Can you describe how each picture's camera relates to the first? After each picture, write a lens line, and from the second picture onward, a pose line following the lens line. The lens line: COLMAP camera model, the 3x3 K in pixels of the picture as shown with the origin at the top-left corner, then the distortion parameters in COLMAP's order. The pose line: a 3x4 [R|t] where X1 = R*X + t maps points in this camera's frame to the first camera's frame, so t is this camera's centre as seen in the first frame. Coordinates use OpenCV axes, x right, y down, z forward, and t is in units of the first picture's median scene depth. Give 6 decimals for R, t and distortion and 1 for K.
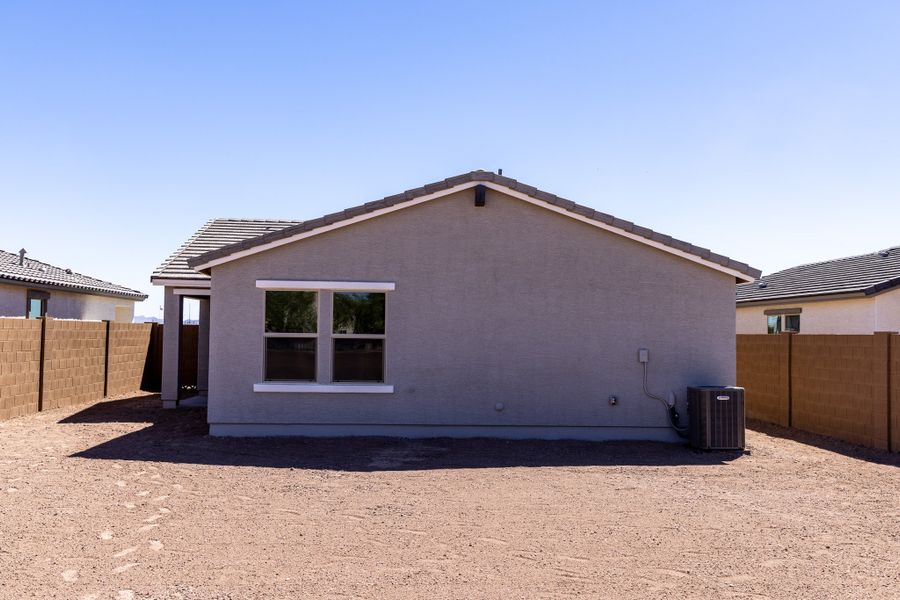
lens RADIAL K [[911.3, 0, 450.0], [0, 911.3, 300.0], [0, 0, 1]] dist [0.040506, -0.003164]
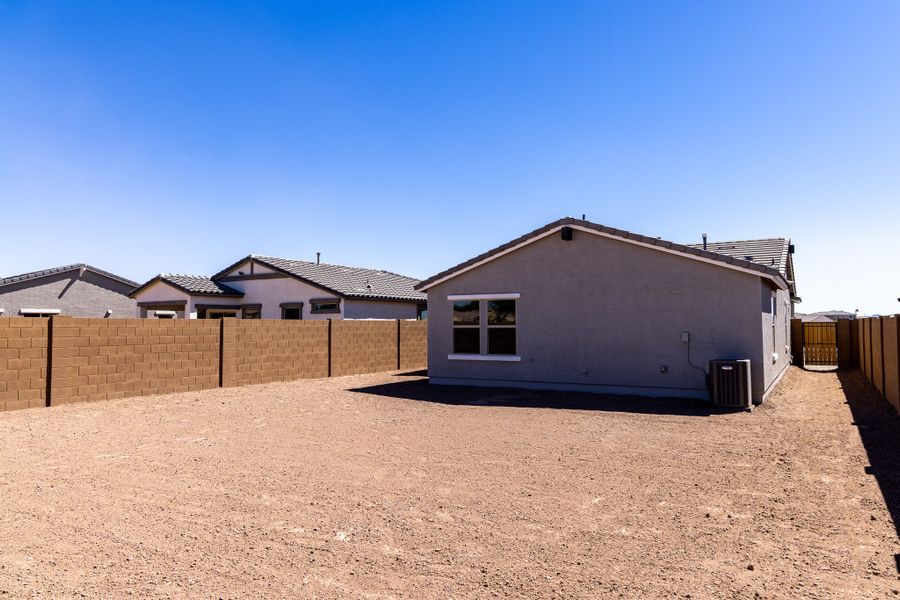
lens RADIAL K [[611.0, 0, 454.8], [0, 611.0, 299.9], [0, 0, 1]] dist [0.030995, 0.000200]
pose [[0.831006, -0.042940, -0.554603, 0.444827], [0.039047, 0.999060, -0.018844, 0.009116], [0.554891, -0.005996, 0.831901, 0.034077]]
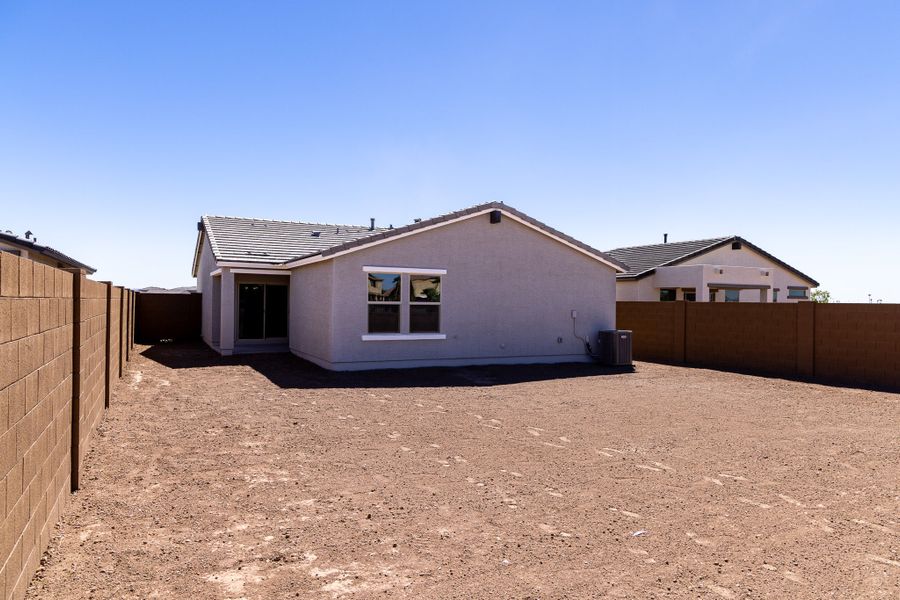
lens RADIAL K [[611.0, 0, 454.8], [0, 611.0, 299.9], [0, 0, 1]] dist [0.030995, 0.000200]
pose [[0.915936, -0.001317, 0.401323, -0.473793], [-0.015553, 0.999127, 0.038775, -0.007721], [-0.401024, -0.041758, 0.915116, 0.020600]]
